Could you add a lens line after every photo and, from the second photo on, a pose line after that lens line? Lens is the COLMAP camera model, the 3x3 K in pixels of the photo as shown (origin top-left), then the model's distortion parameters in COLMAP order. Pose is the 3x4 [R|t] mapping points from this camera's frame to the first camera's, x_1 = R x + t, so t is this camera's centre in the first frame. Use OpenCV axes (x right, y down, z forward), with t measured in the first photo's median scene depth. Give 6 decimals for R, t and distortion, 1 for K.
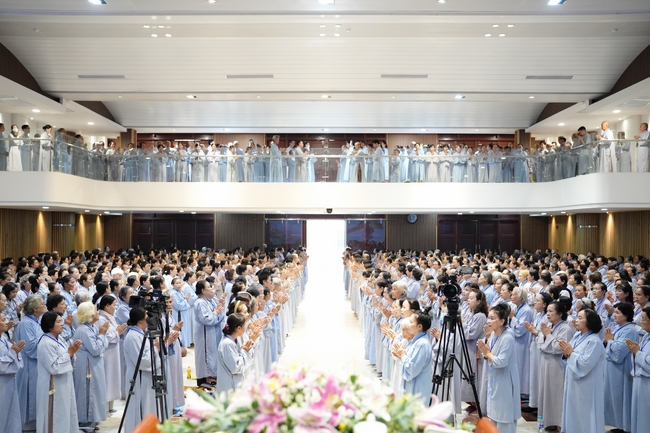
lens RADIAL K [[627.0, 0, 325.0], [0, 627.0, 216.5], [0, 0, 1]] dist [-0.025511, 0.006821]
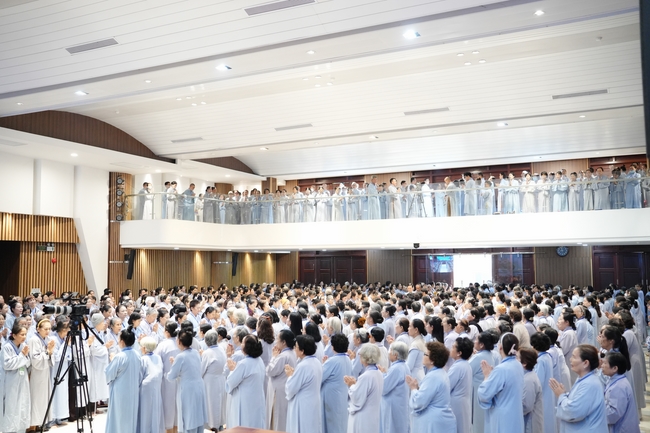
lens RADIAL K [[627.0, 0, 325.0], [0, 627.0, 216.5], [0, 0, 1]] dist [-0.025511, 0.006821]
pose [[0.901447, -0.042711, -0.430778, 0.298012], [0.017781, 0.997934, -0.061734, 0.003807], [0.432525, 0.047990, 0.900344, 0.018174]]
